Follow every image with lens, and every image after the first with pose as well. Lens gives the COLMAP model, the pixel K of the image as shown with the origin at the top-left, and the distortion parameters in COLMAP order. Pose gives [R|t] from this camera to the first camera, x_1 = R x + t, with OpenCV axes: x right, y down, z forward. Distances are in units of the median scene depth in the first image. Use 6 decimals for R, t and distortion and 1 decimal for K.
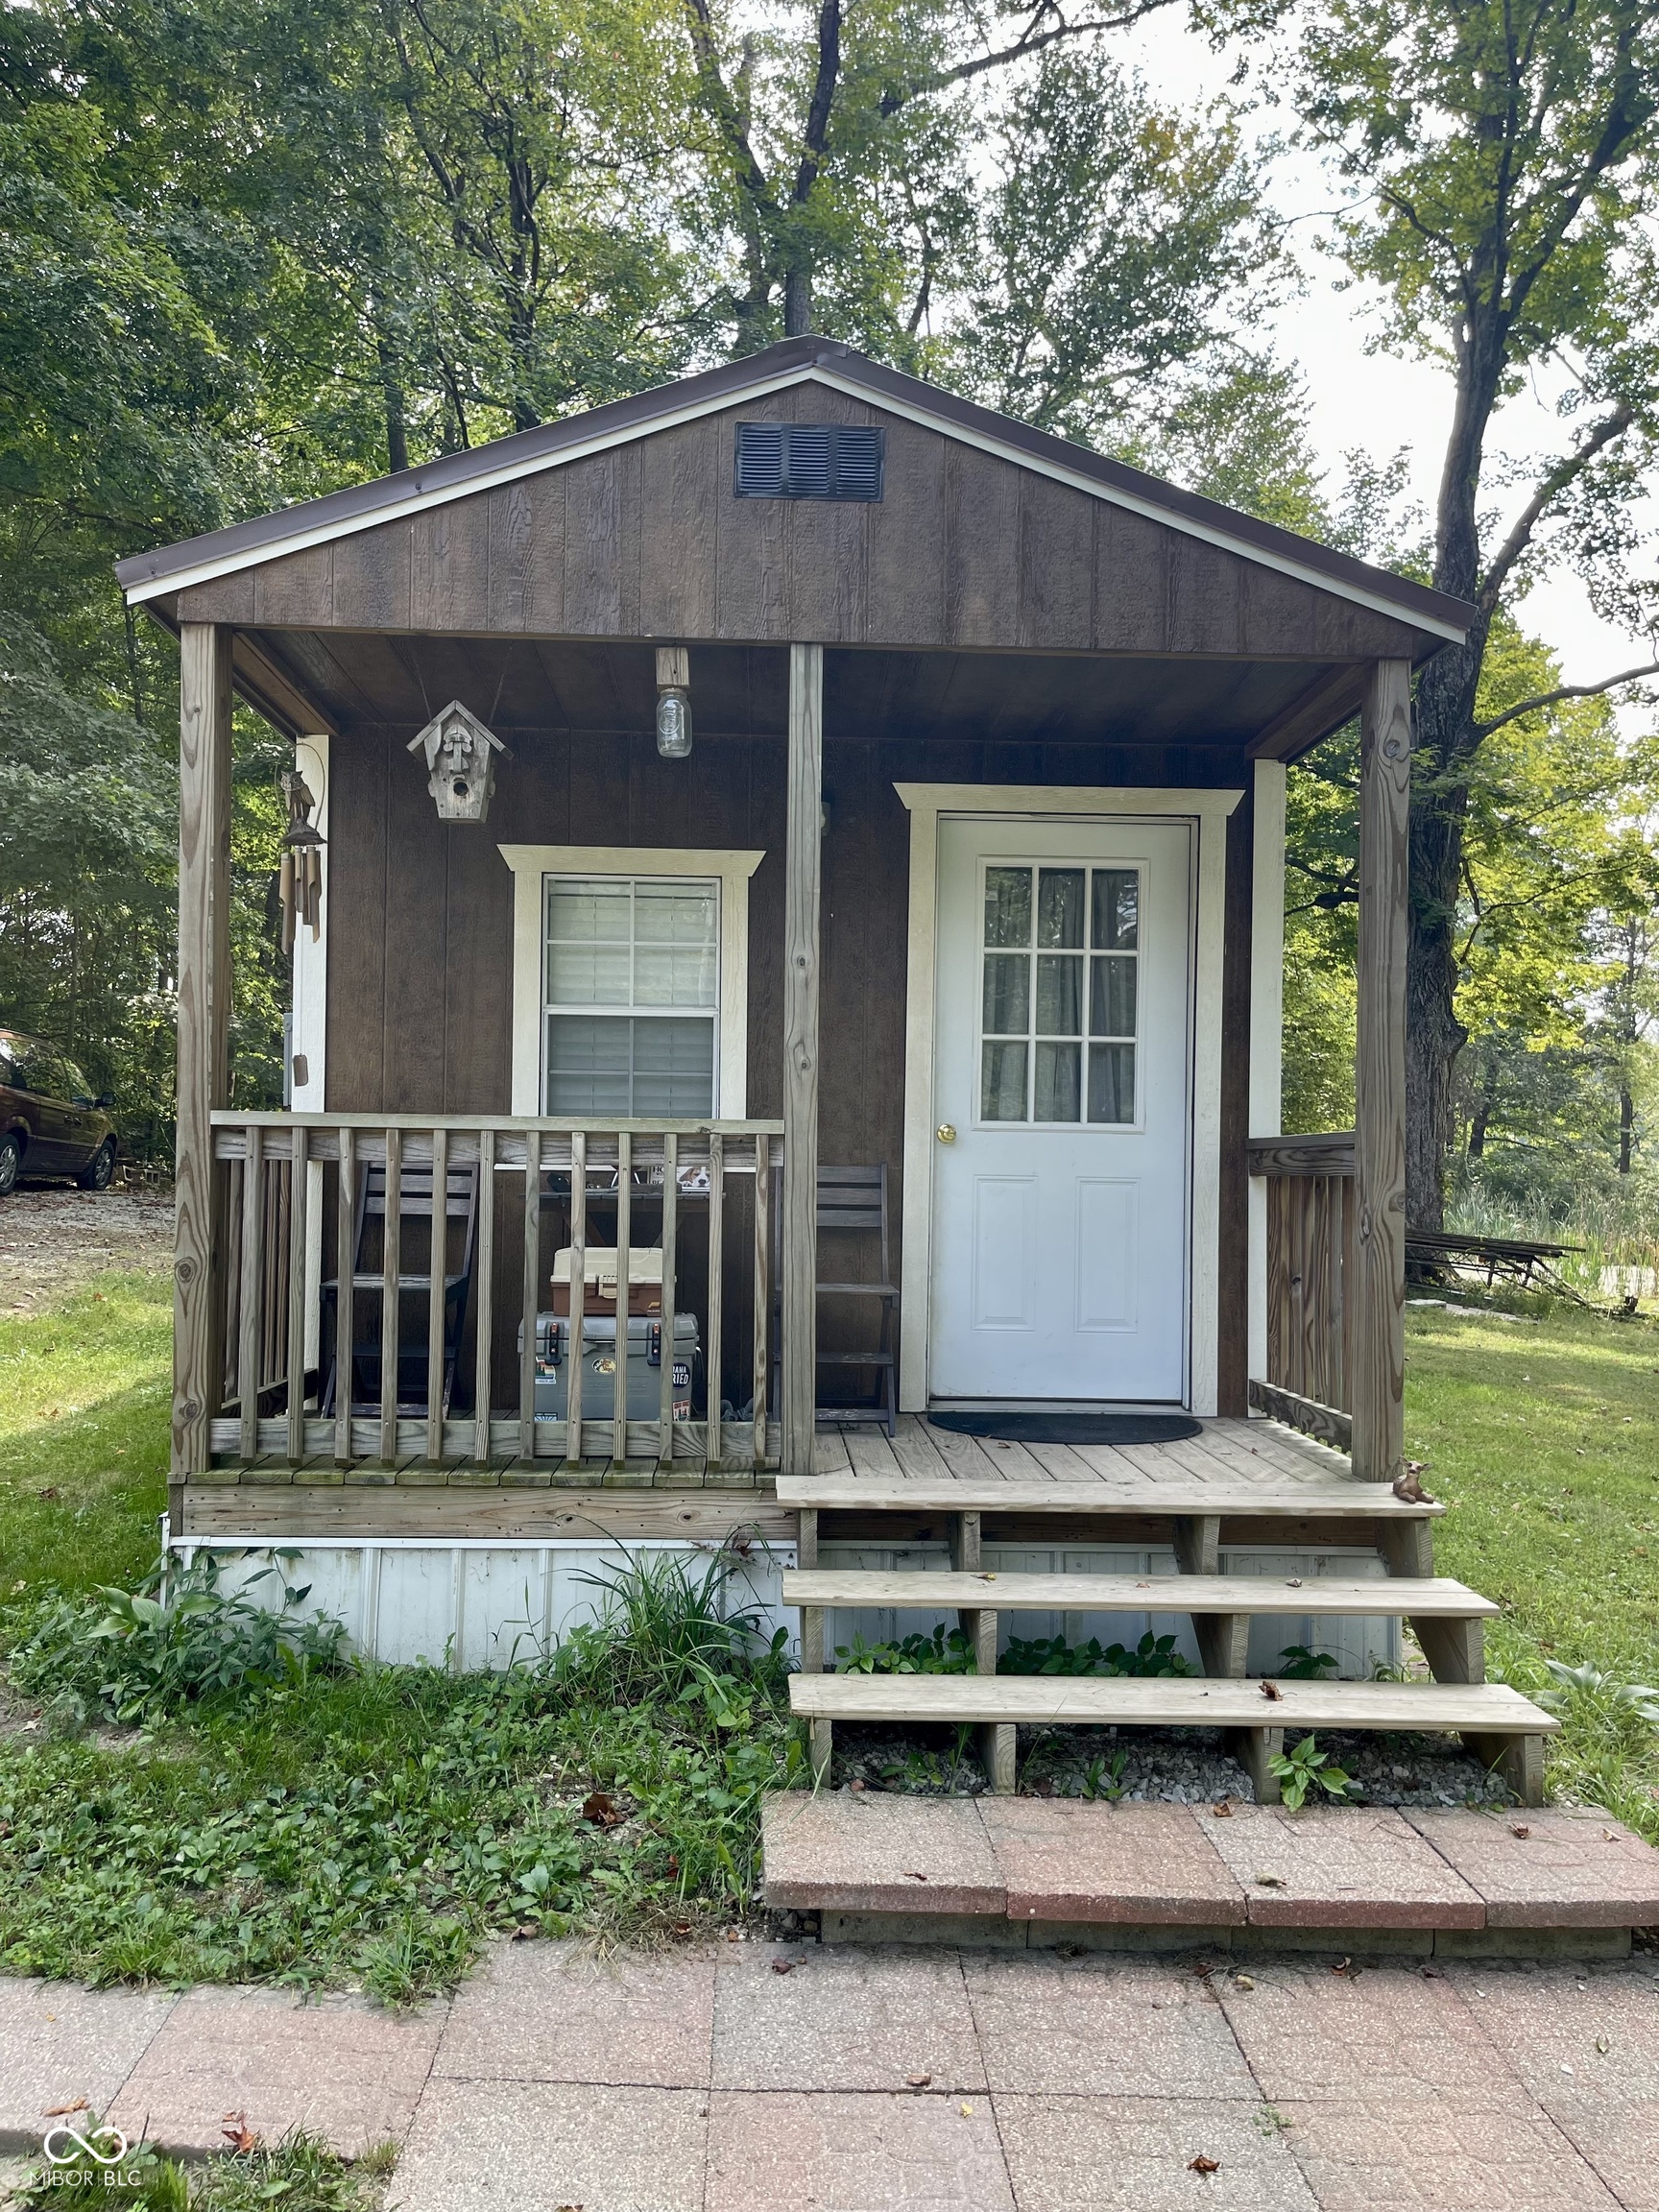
lens RADIAL K [[1645.0, 0, 829.5], [0, 1645.0, 1106.0], [0, 0, 1]] dist [0.029979, -0.002874]
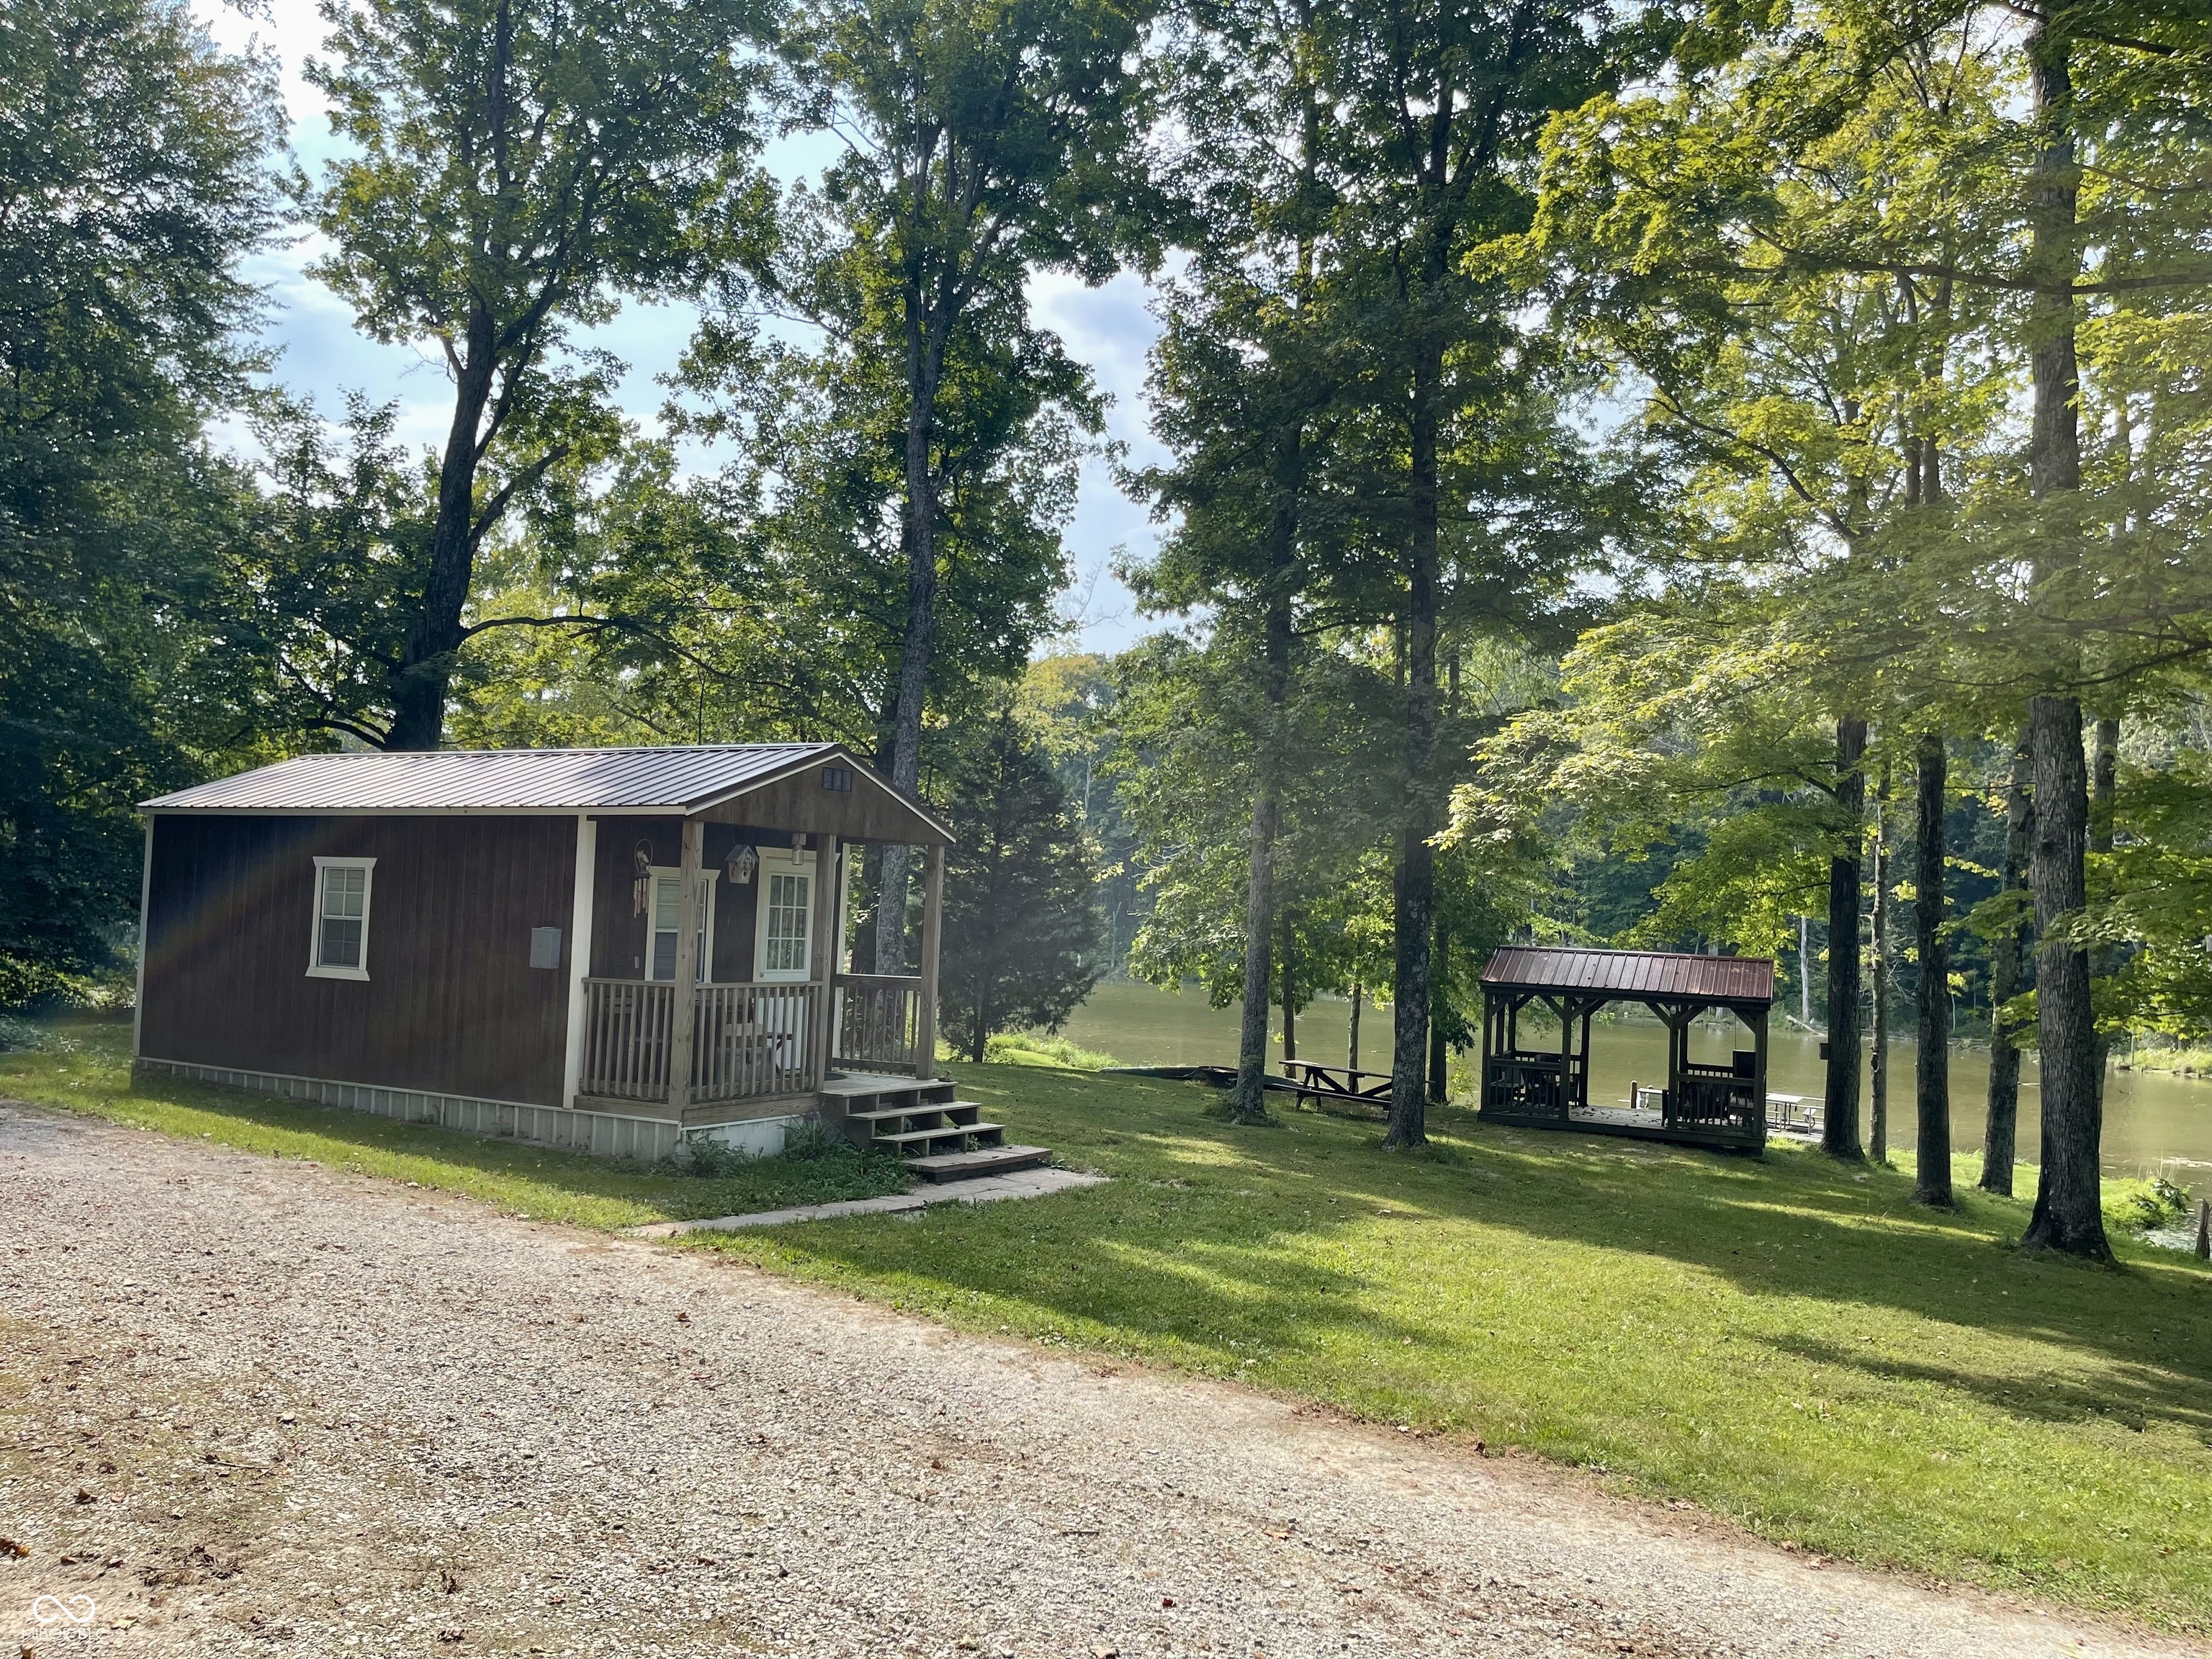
lens RADIAL K [[1664.8, 0, 1103.8], [0, 1664.8, 776.2], [0, 0, 1]] dist [-0.006294, 0.094570]
pose [[0.522960, 0.076283, 0.848937, -2.020896], [-0.056459, 0.996900, -0.054799, -0.194304], [-0.850485, -0.019272, 0.525646, -0.935291]]
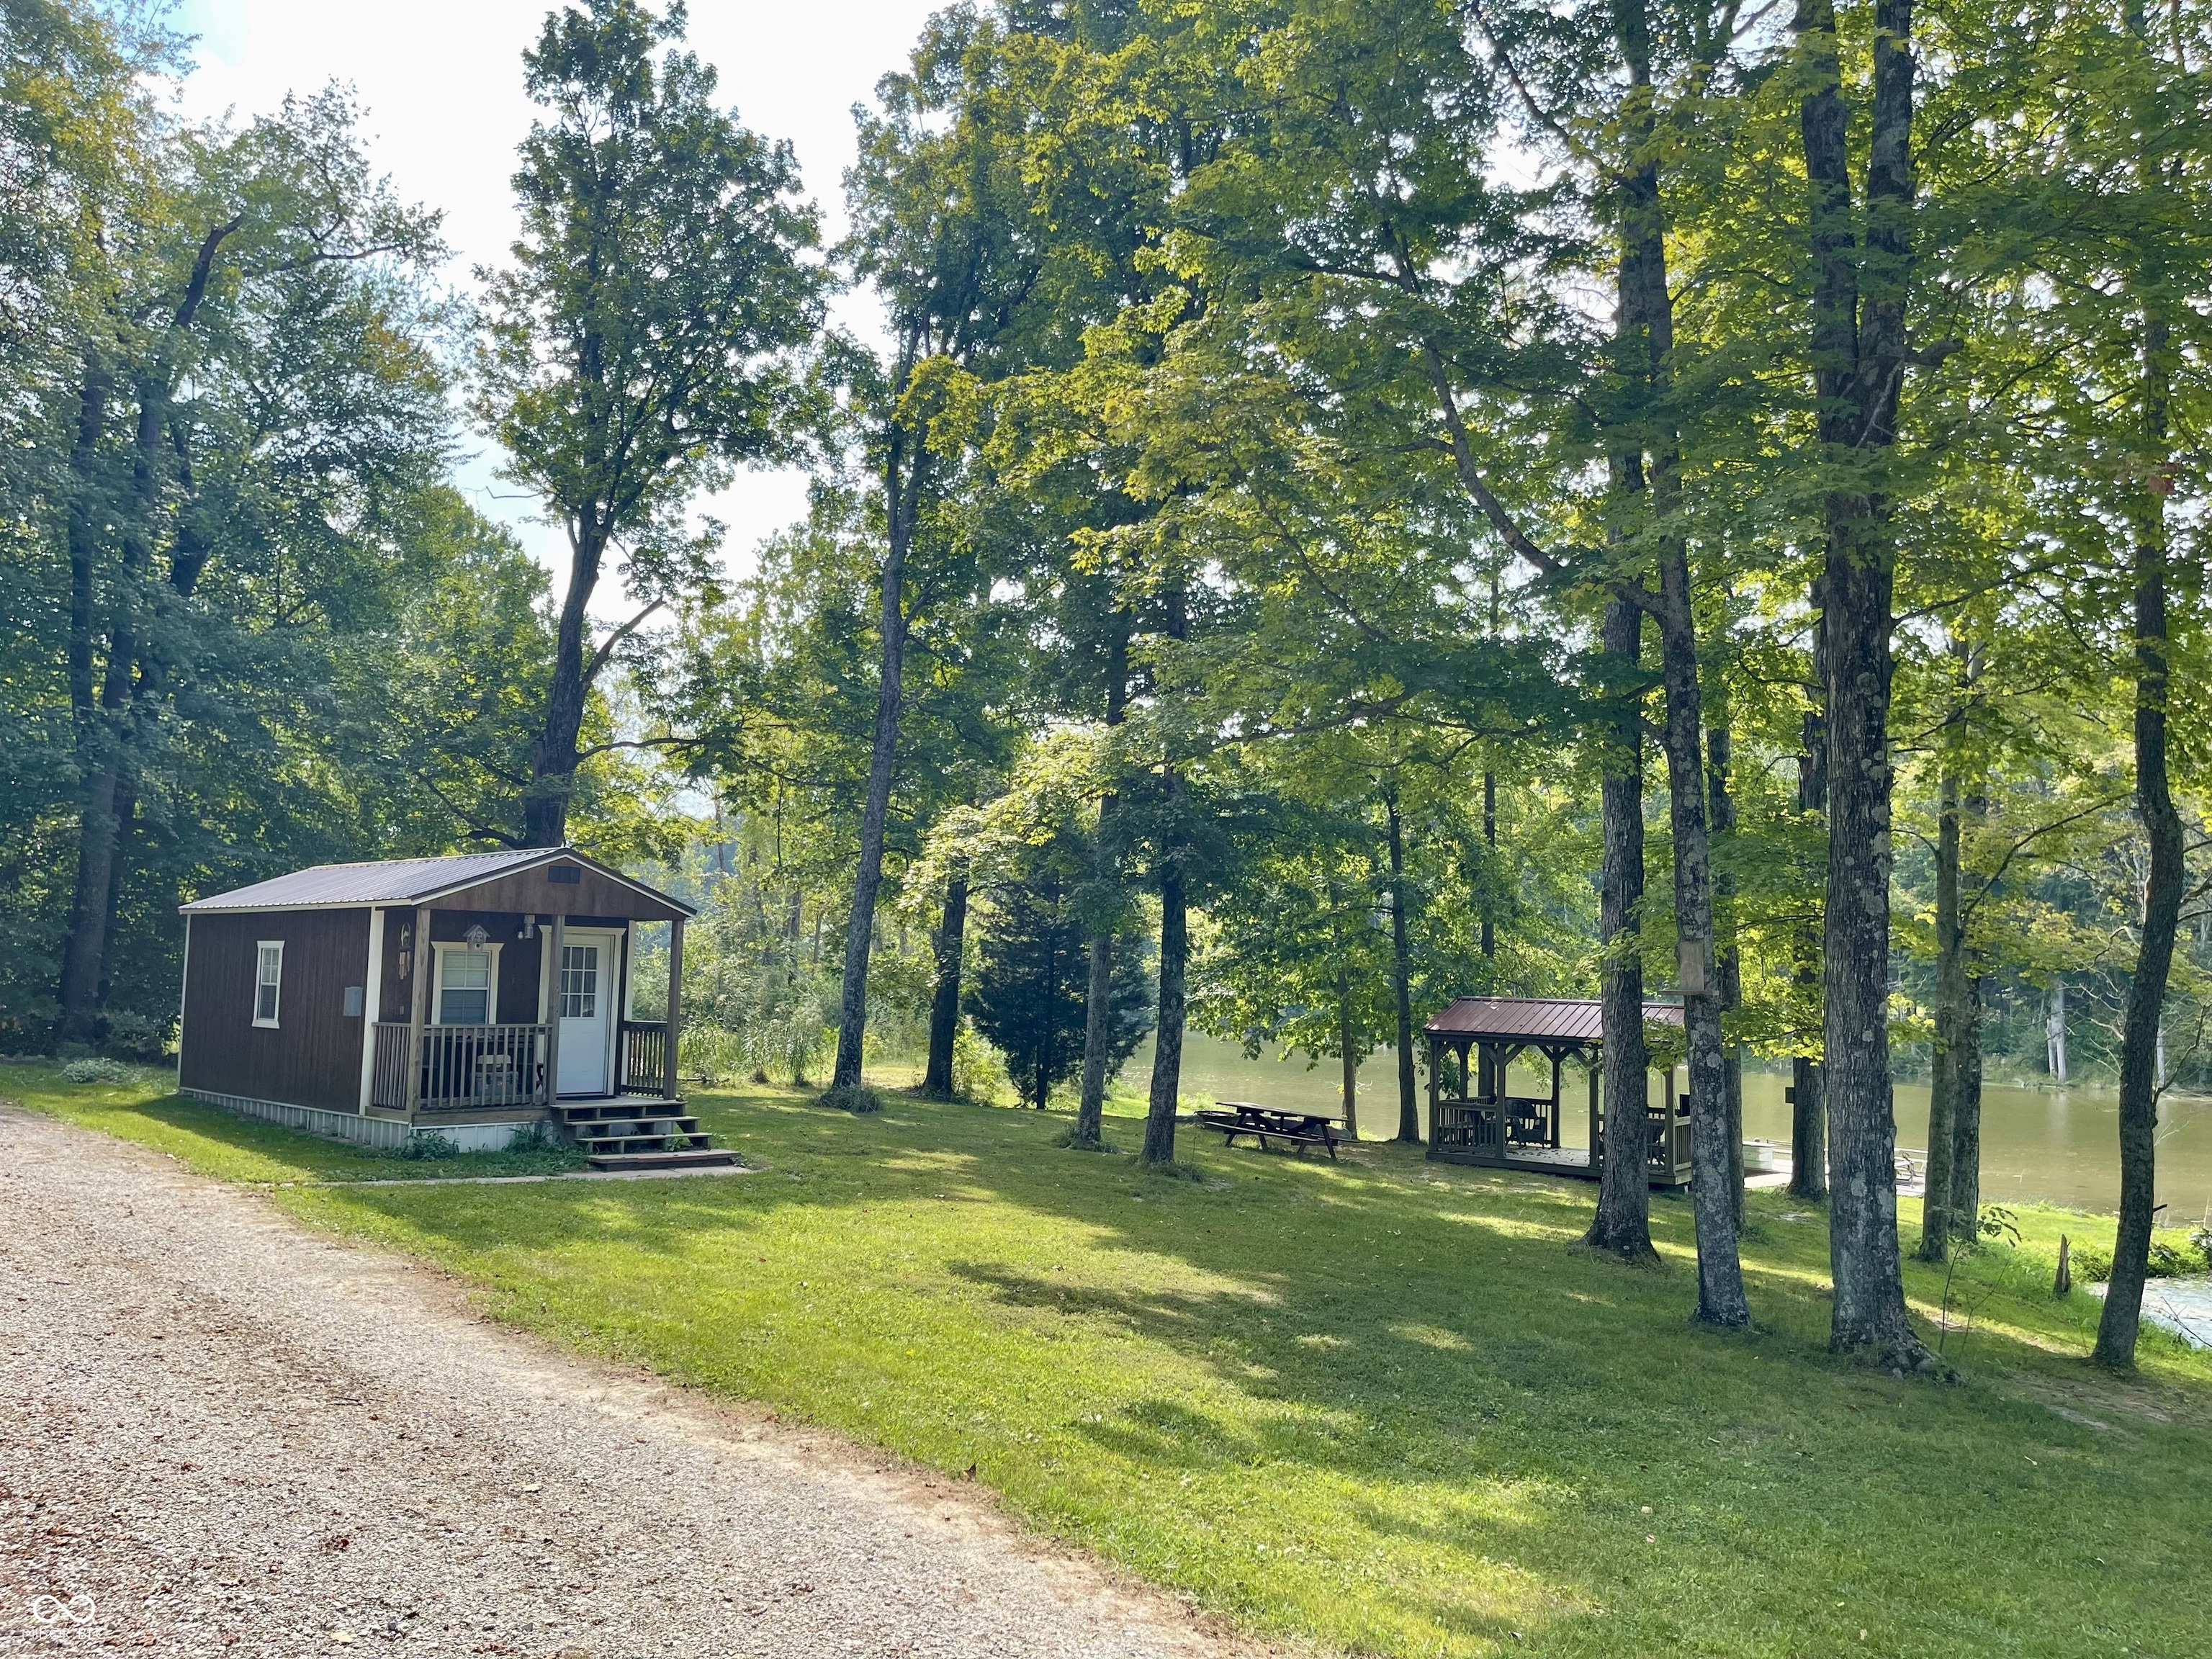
lens RADIAL K [[1645.0, 0, 1106.0], [0, 1645.0, 829.5], [0, 0, 1]] dist [0.029979, -0.002874]
pose [[0.715570, 0.060729, 0.695896, -1.640759], [-0.029804, 0.997961, -0.056443, -0.240894], [-0.697905, 0.019648, 0.715921, -2.535334]]
